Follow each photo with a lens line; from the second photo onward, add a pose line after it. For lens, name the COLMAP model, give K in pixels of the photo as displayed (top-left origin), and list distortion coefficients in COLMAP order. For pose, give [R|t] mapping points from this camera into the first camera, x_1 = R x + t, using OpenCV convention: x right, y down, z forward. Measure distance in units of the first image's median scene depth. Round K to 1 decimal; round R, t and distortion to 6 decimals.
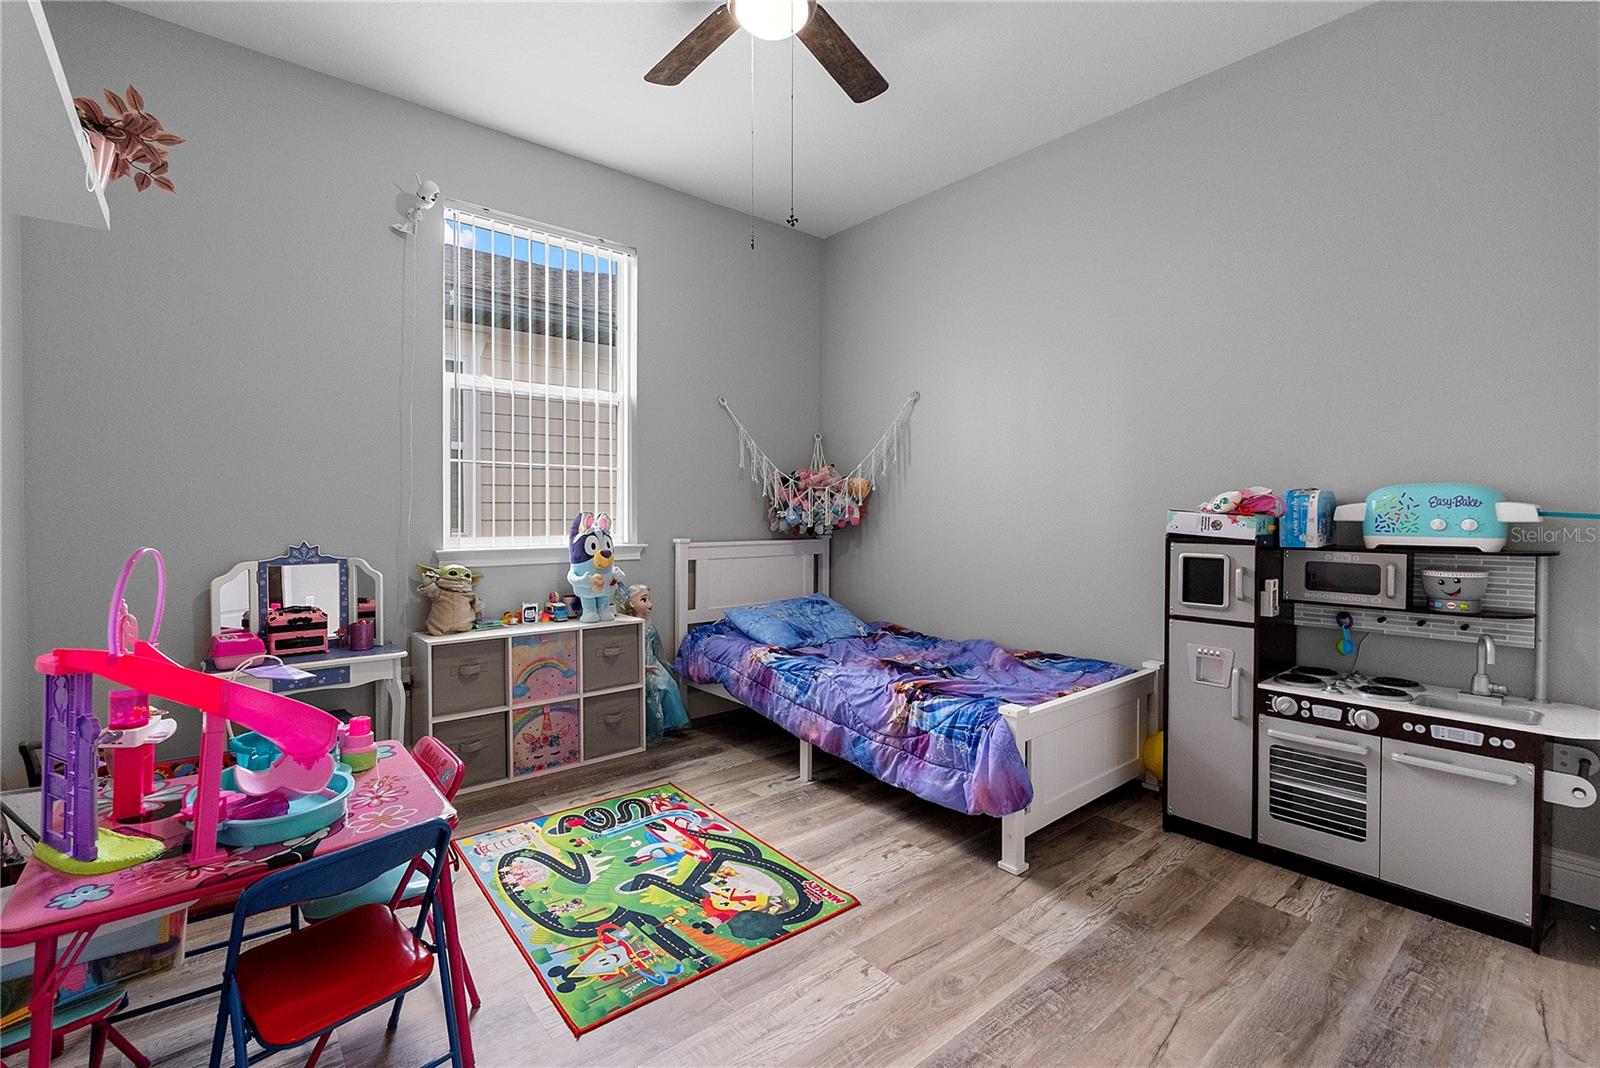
lens RADIAL K [[715.7, 0, 811.5], [0, 715.7, 525.3], [0, 0, 1]] dist [-0.002825, -0.000989]
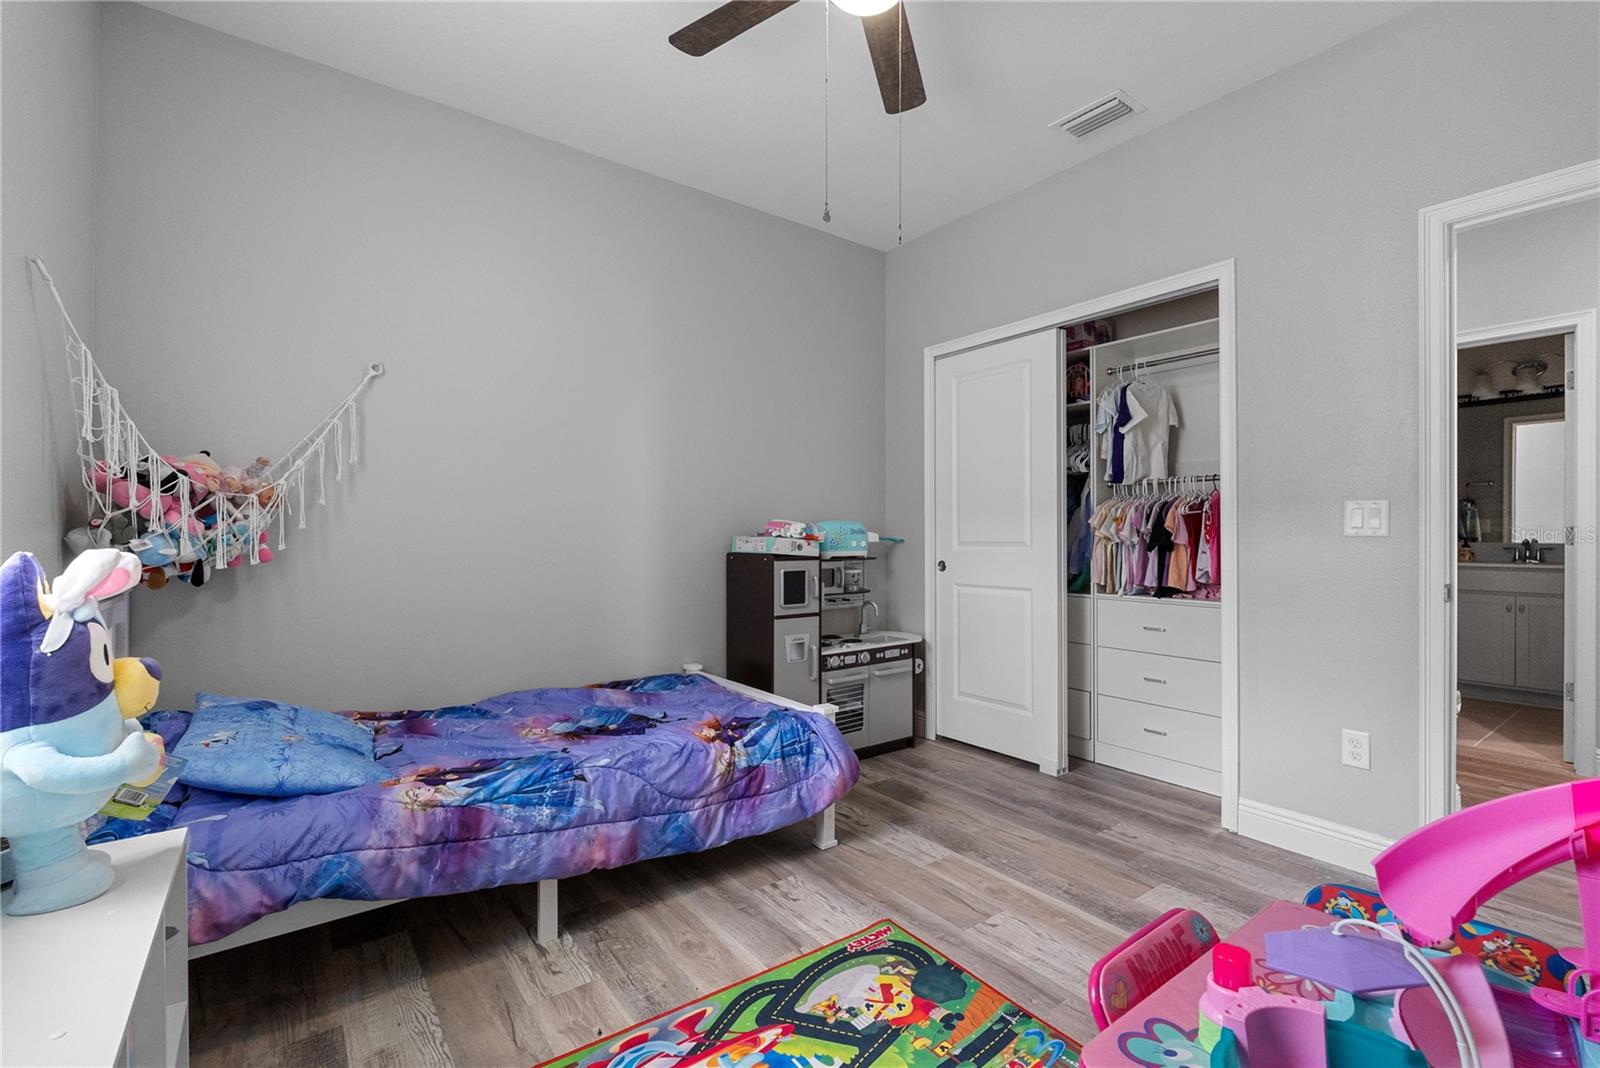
lens RADIAL K [[715.7, 0, 792.2], [0, 715.7, 537.5], [0, 0, 1]] dist [-0.002825, -0.000989]
pose [[0.063006, -0.004593, 0.998003, -0.862230], [0.020133, 0.999792, 0.003331, -0.024855], [-0.997810, 0.019882, 0.063085, 0.949089]]
